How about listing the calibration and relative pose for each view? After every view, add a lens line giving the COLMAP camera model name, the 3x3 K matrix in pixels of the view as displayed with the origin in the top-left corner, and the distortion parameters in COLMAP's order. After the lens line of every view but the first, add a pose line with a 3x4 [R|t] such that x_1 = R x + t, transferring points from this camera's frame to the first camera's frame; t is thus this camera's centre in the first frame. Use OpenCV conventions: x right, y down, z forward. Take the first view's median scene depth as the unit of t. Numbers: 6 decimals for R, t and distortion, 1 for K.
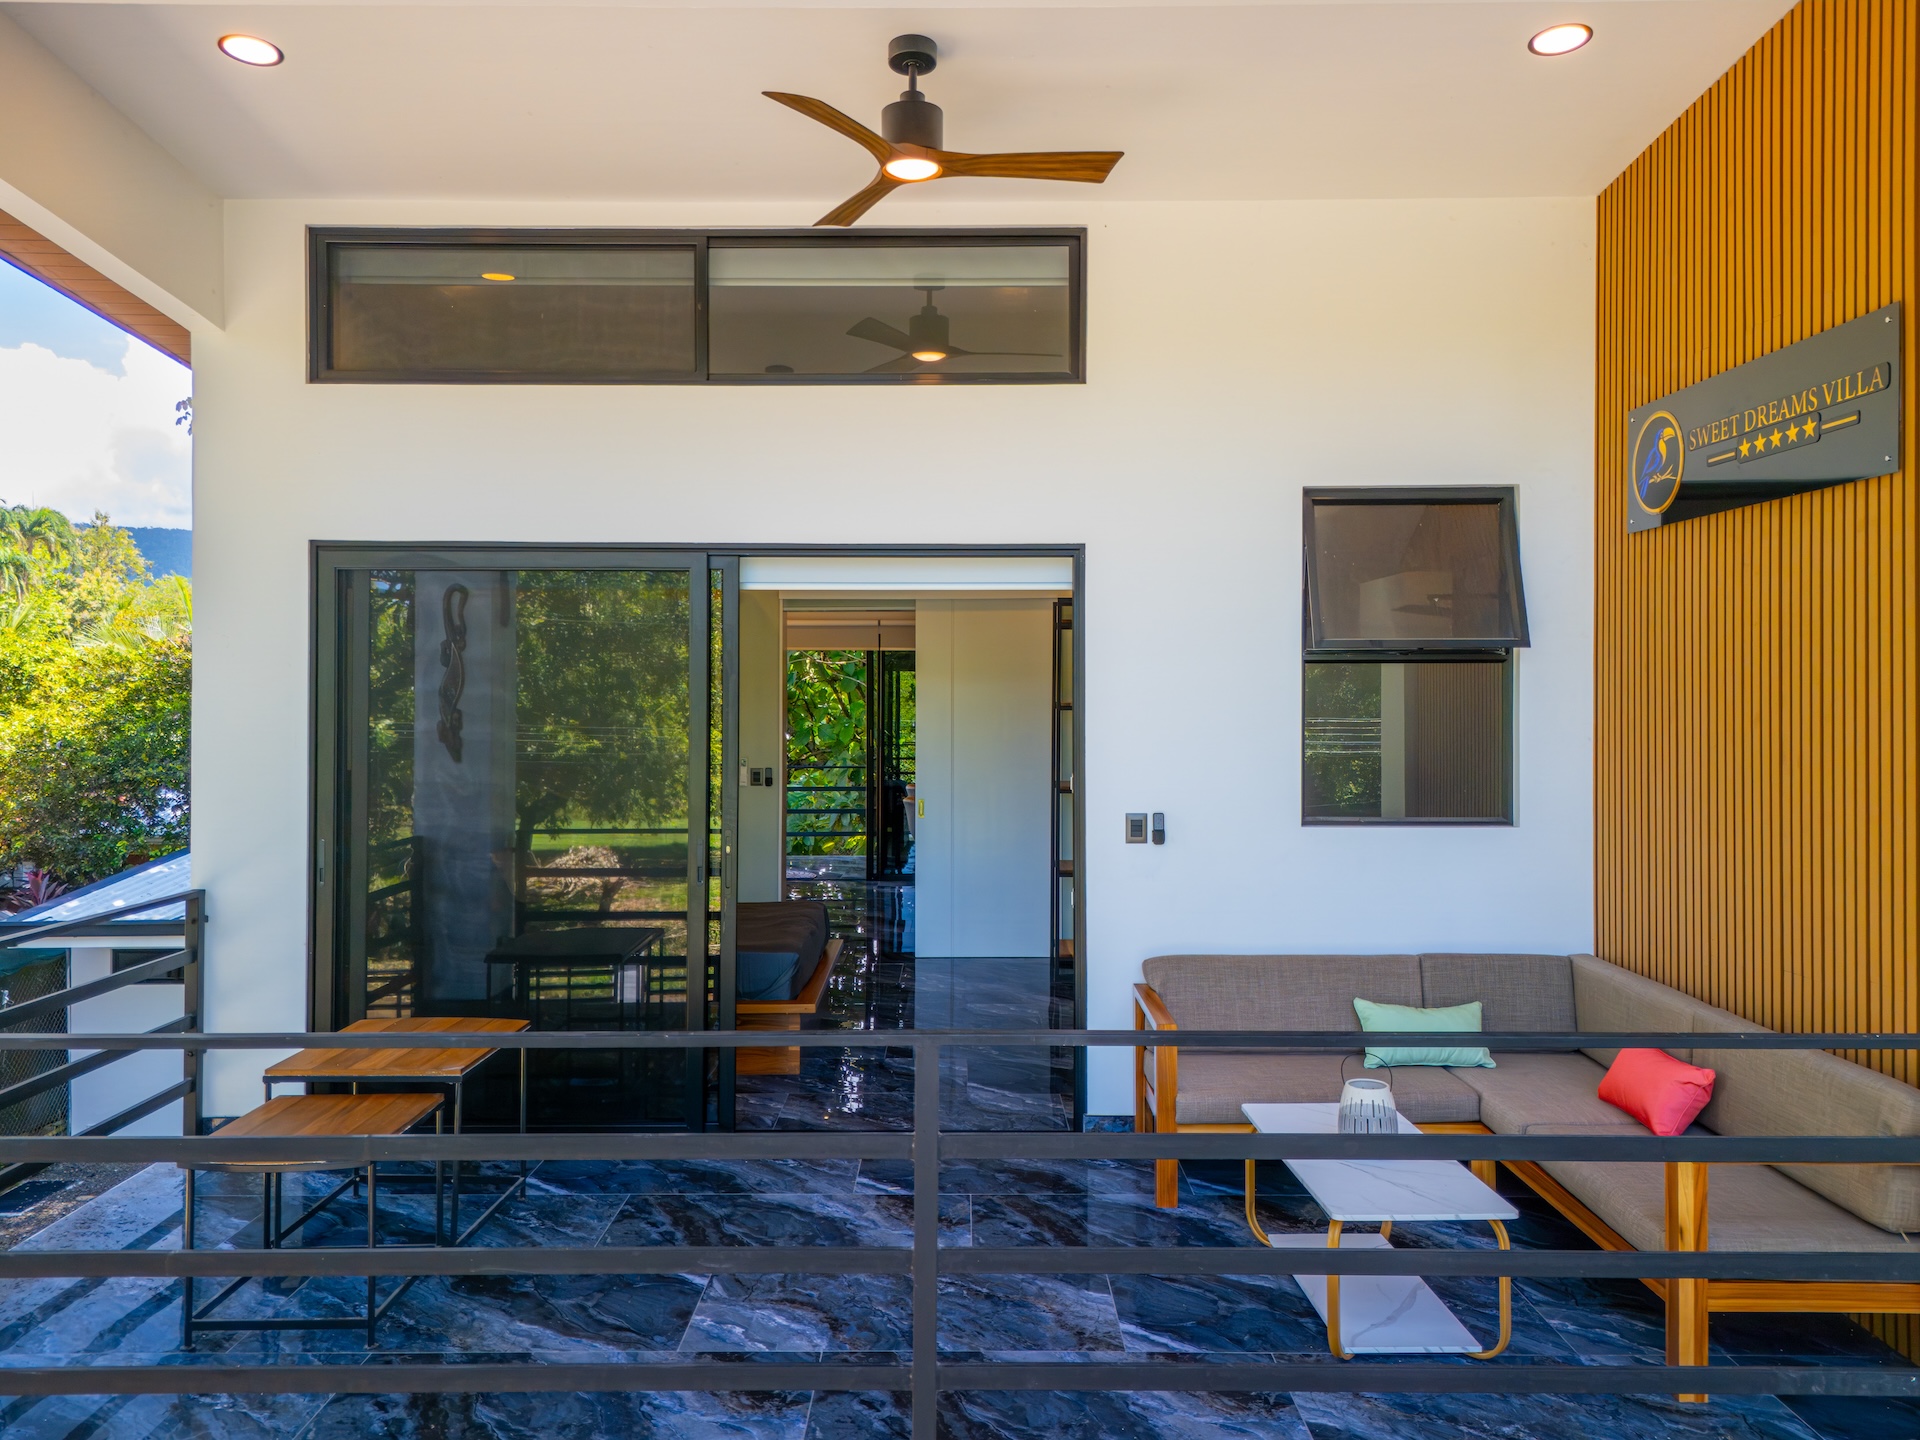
lens RADIAL K [[1431.4, 0, 955.6], [0, 1431.4, 689.3], [0, 0, 1]] dist [0.048150, -0.005579]
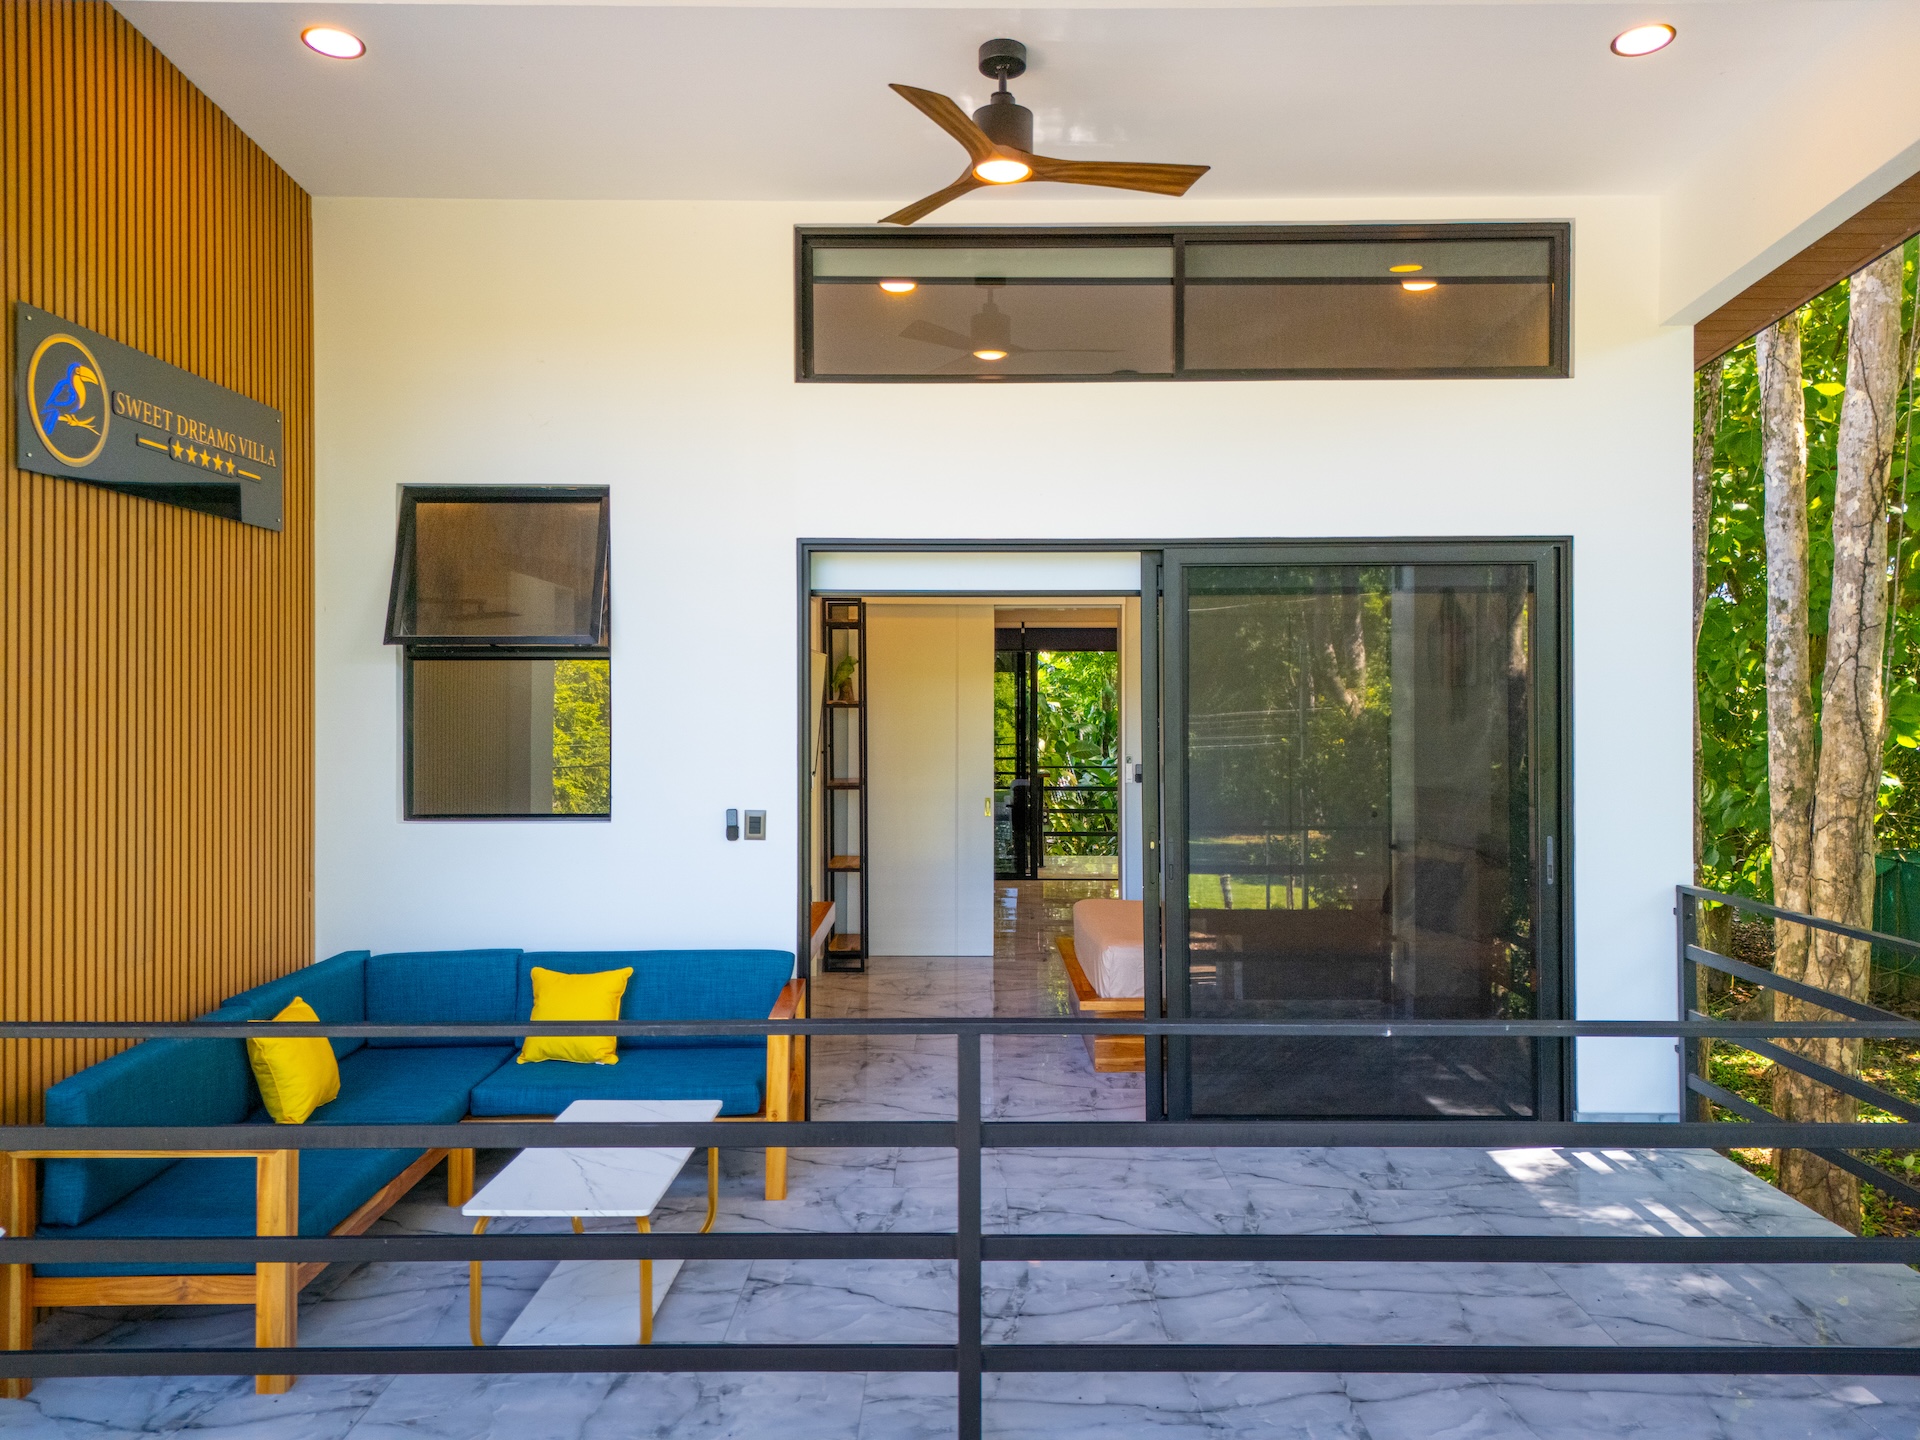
lens RADIAL K [[1415.9, 0, 994.2], [0, 1415.9, 659.2], [0, 0, 1]] dist [0.089321, 0.001721]
pose [[0.999984, 0.004360, 0.003603, -0.037058], [-0.004295, 0.999834, -0.017733, 0.000526], [-0.003680, 0.017717, 0.999836, -0.000653]]
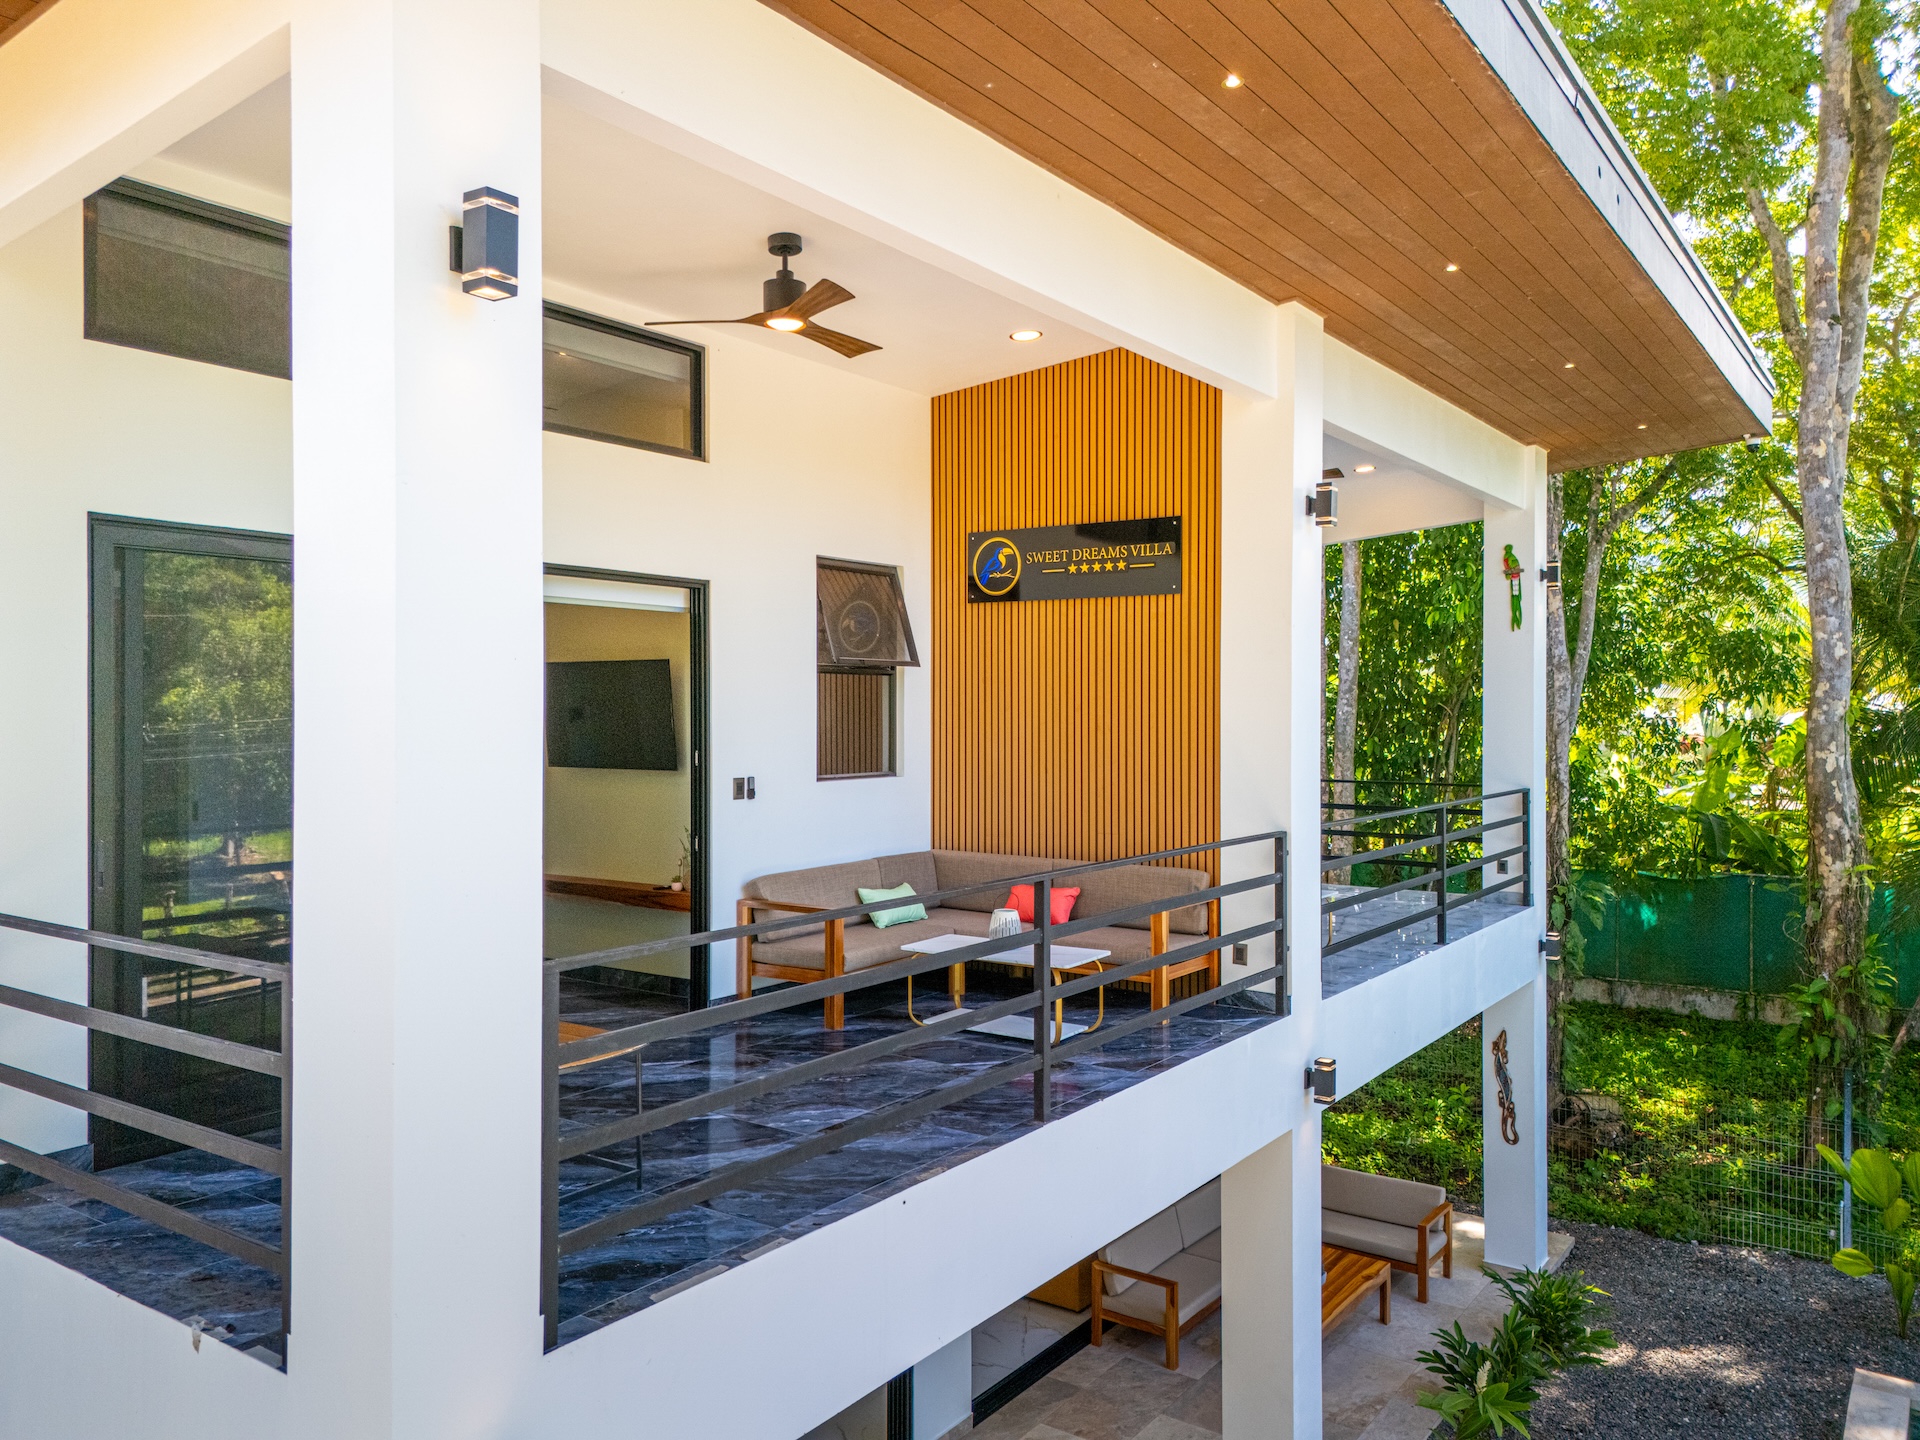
lens RADIAL K [[1391.5, 0, 960.0], [0, 1391.5, 720.0], [0, 0, 1]] dist [0.083051, -0.002280]
pose [[0.577992, -0.004635, 0.816029, -1.049956], [-0.007847, 0.999906, 0.011237, 0.015941], [-0.816005, -0.012898, 0.577901, 0.046279]]
